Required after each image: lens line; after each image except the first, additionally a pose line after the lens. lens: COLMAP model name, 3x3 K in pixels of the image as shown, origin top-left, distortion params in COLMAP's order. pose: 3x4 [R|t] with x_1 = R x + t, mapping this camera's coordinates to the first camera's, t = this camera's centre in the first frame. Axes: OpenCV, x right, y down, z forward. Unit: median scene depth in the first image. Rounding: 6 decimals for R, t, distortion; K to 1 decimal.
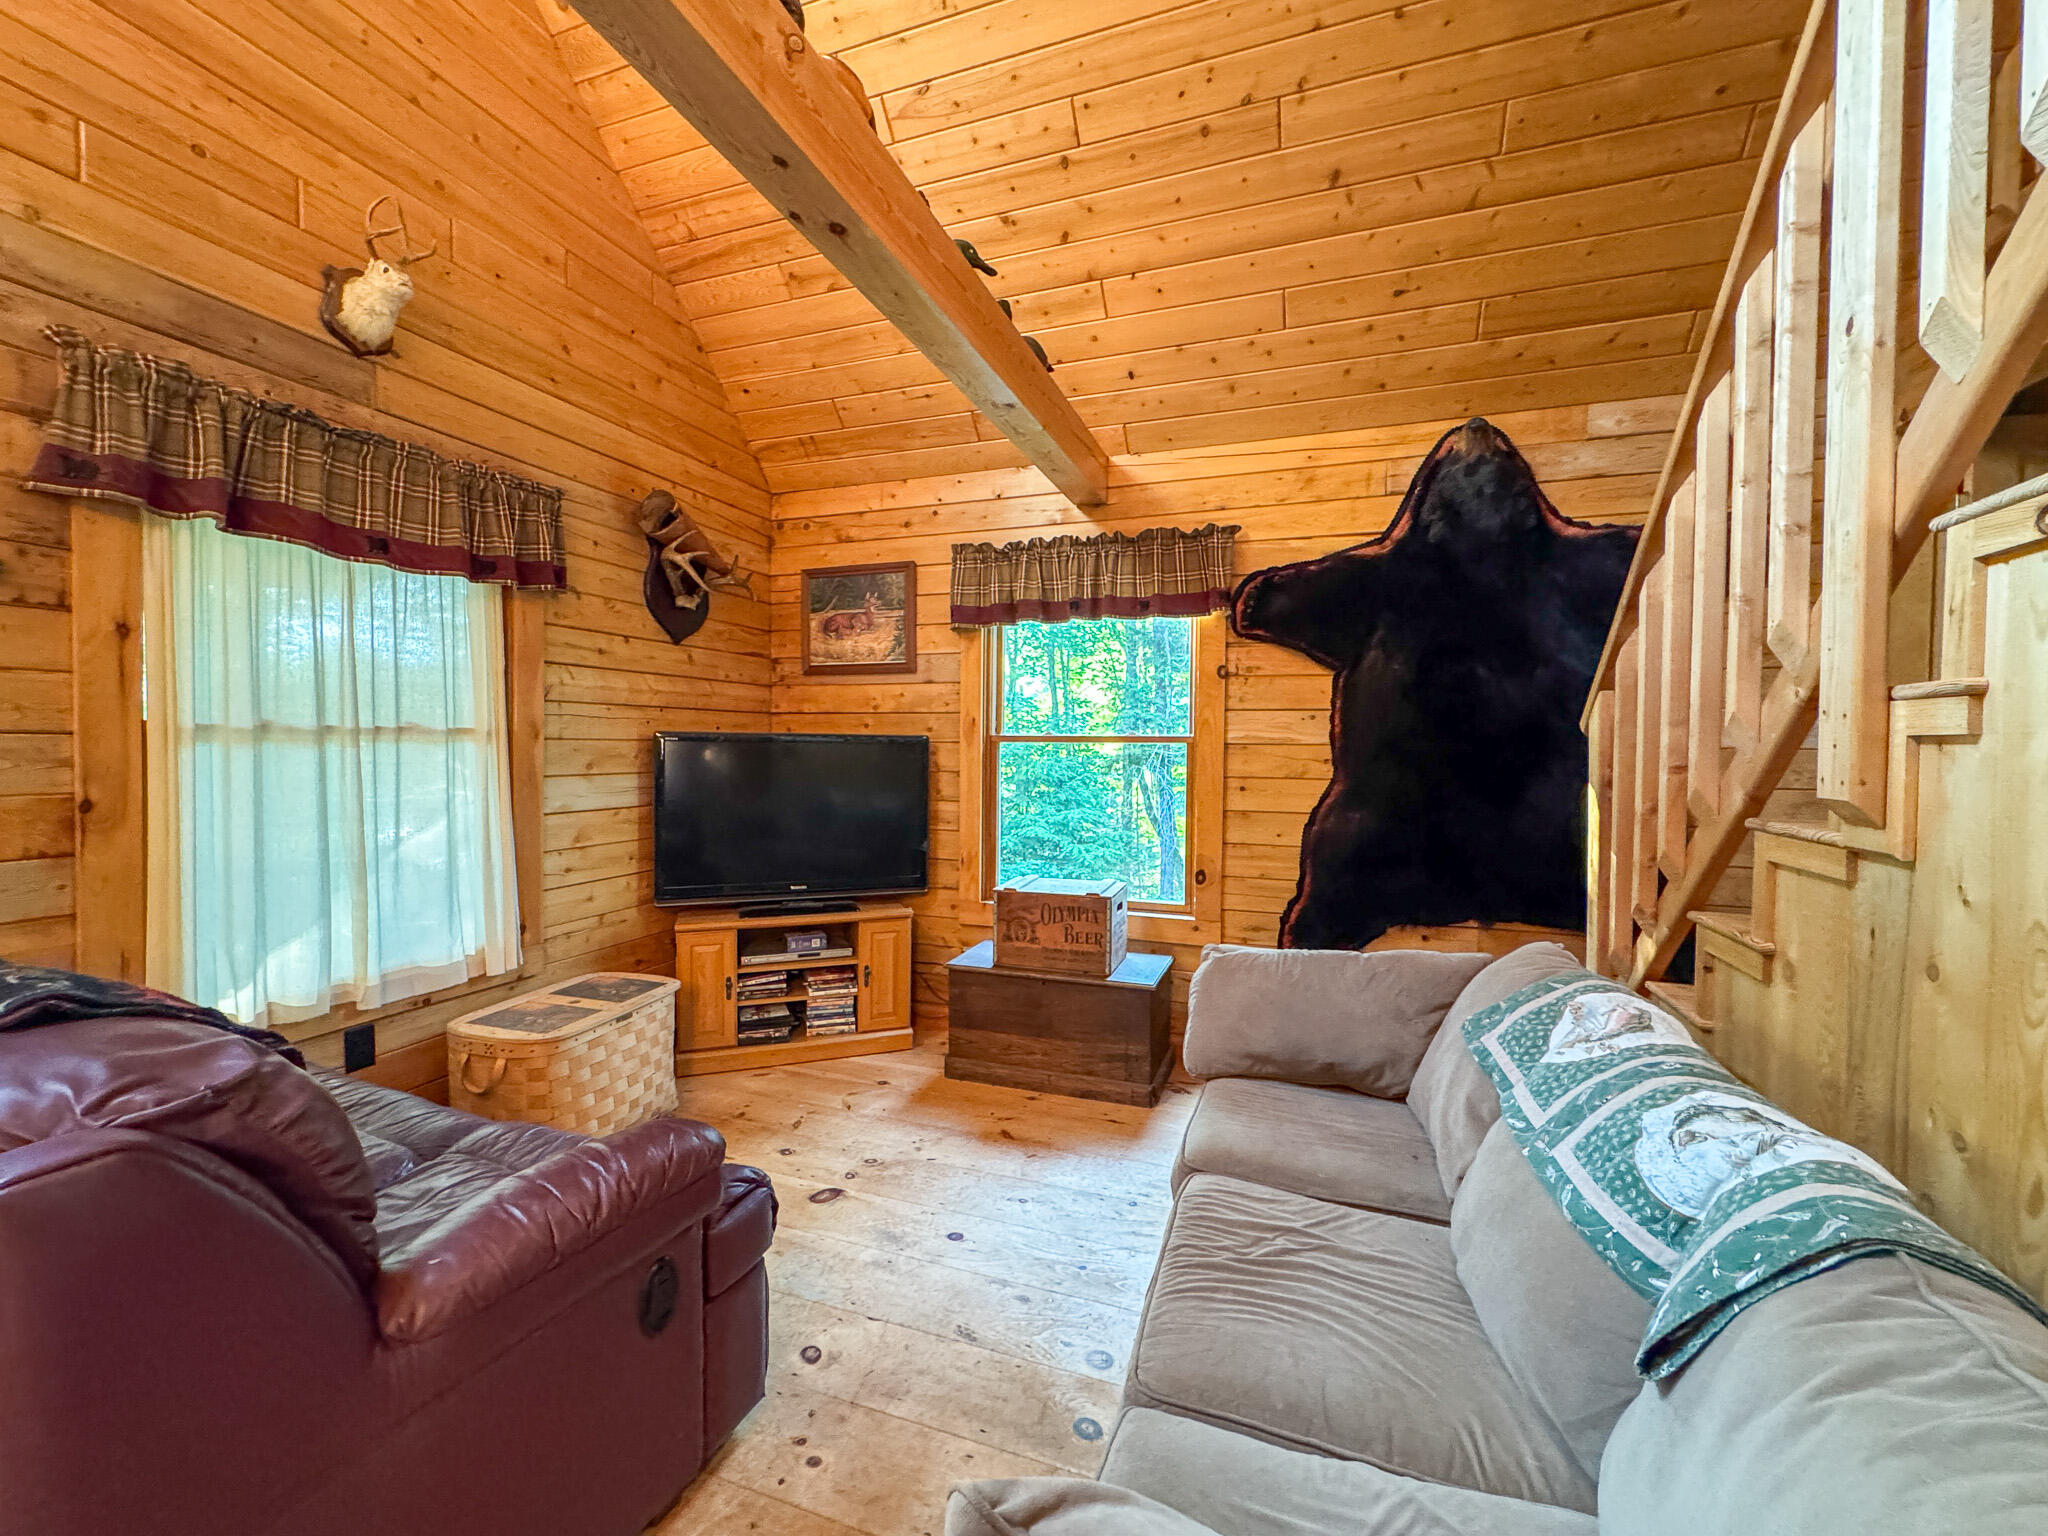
lens RADIAL K [[822.6, 0, 1024.0], [0, 822.6, 768.0], [0, 0, 1]] dist [-0.003601, -0.000108]
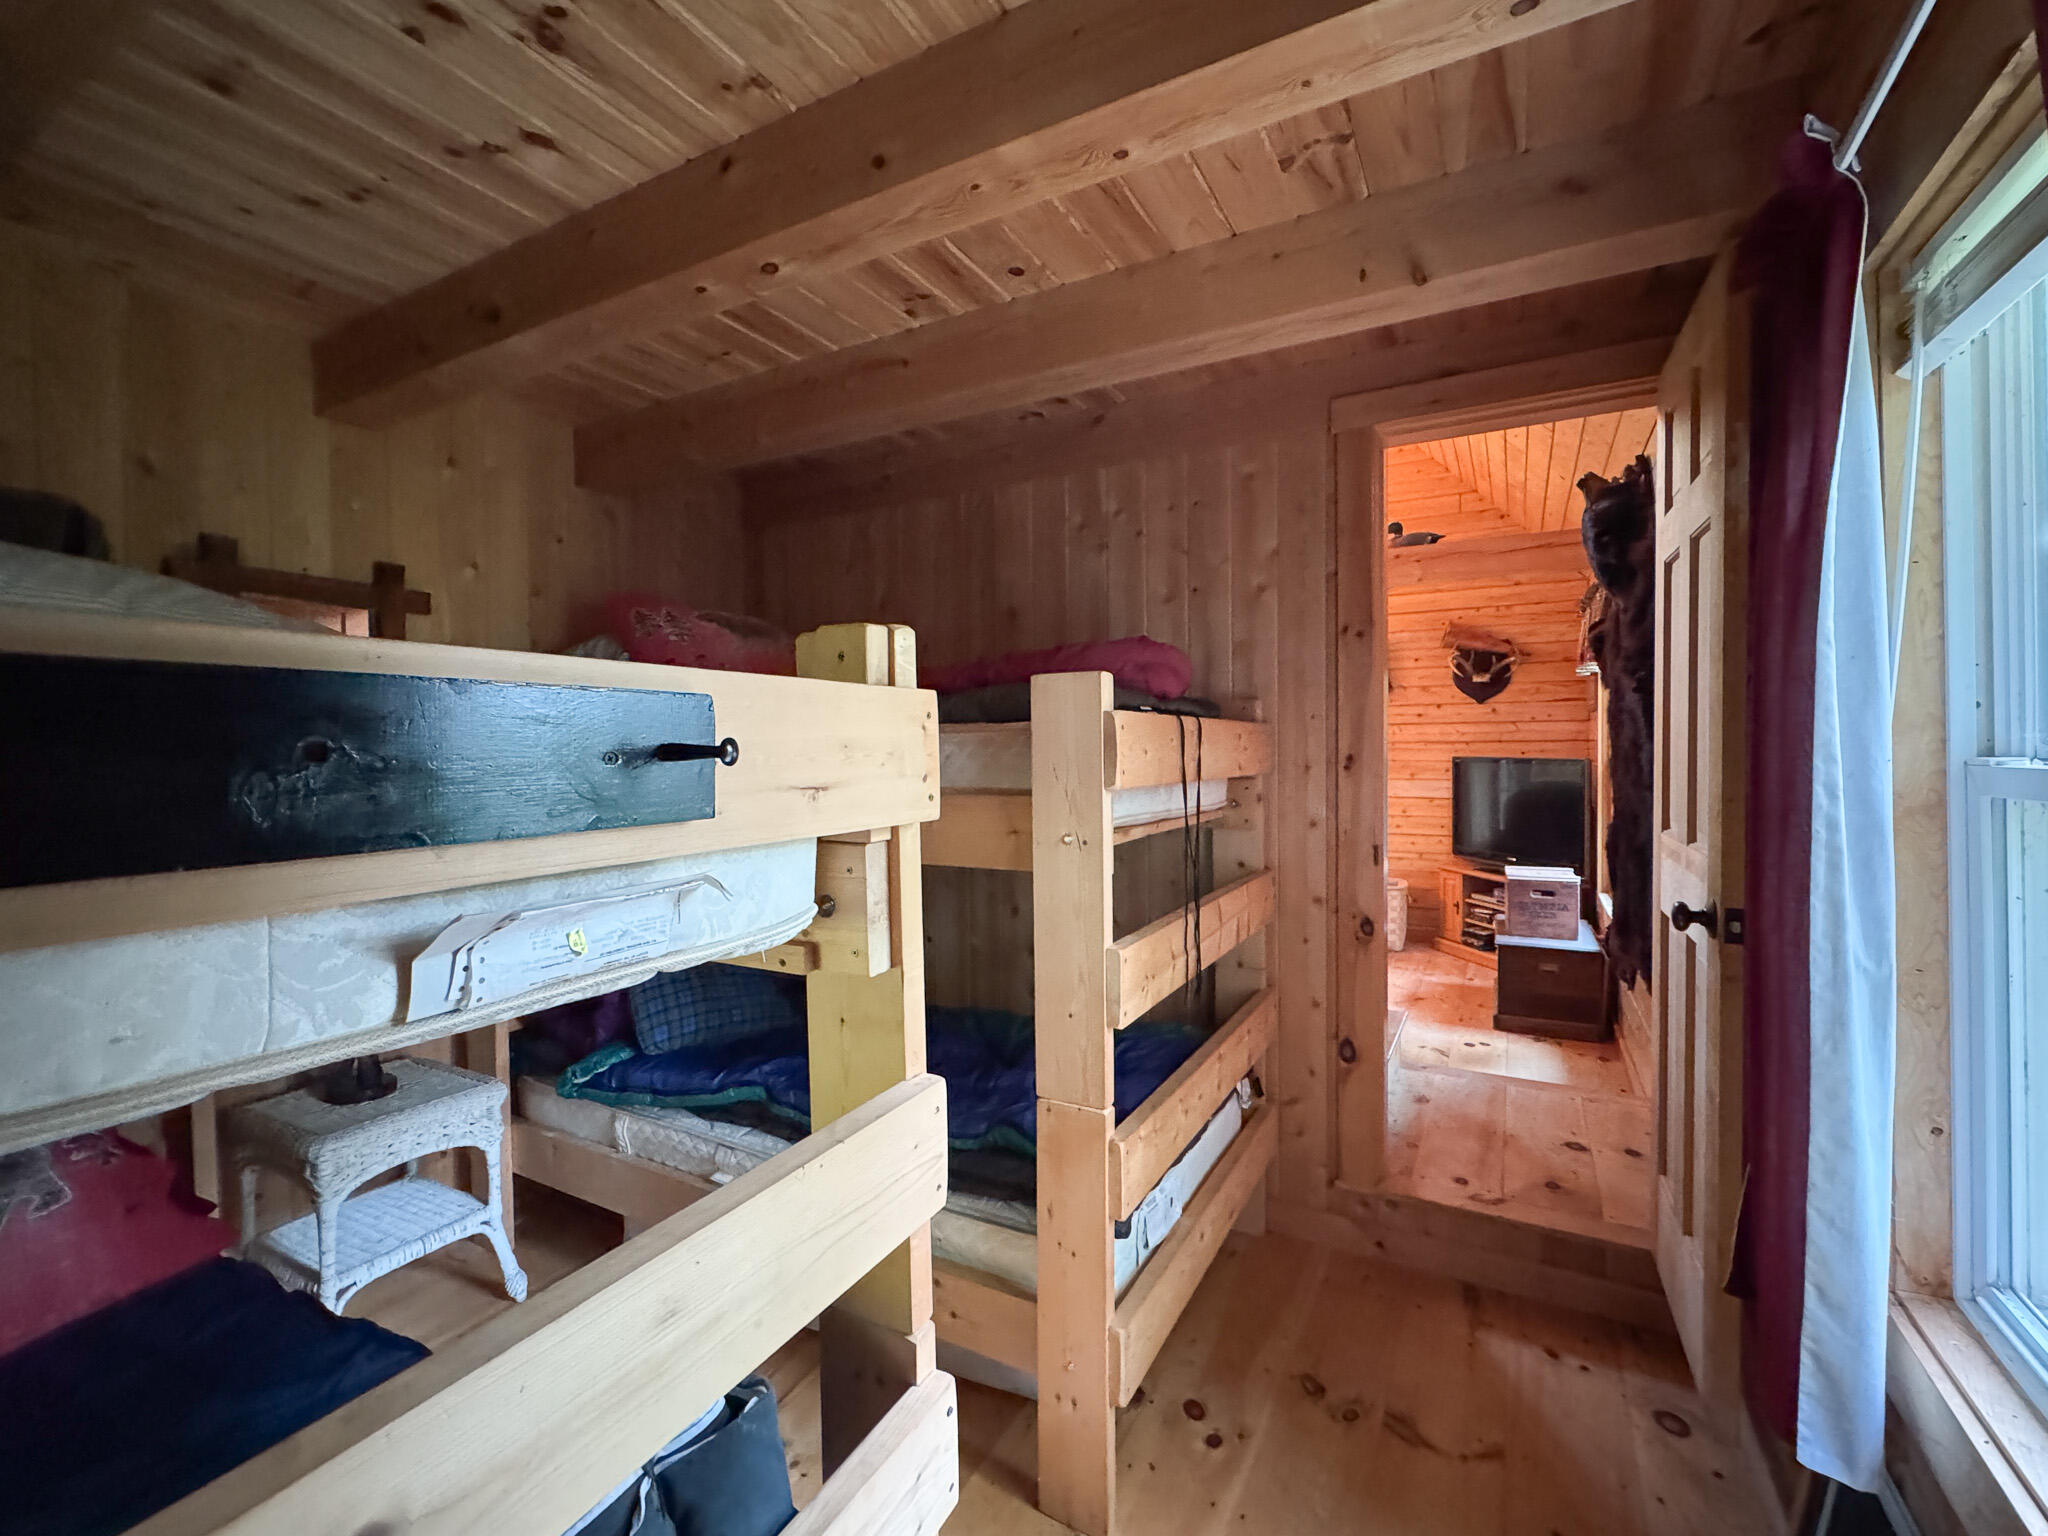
lens RADIAL K [[834.1, 0, 1010.9], [0, 834.1, 765.1], [0, 0, 1]] dist [0.001193, 0.000065]
pose [[-0.158686, 0.016821, -0.987186, 1.461839], [-0.020468, 0.999584, 0.020323, -0.042583], [0.987117, 0.023430, -0.158275, 0.346819]]
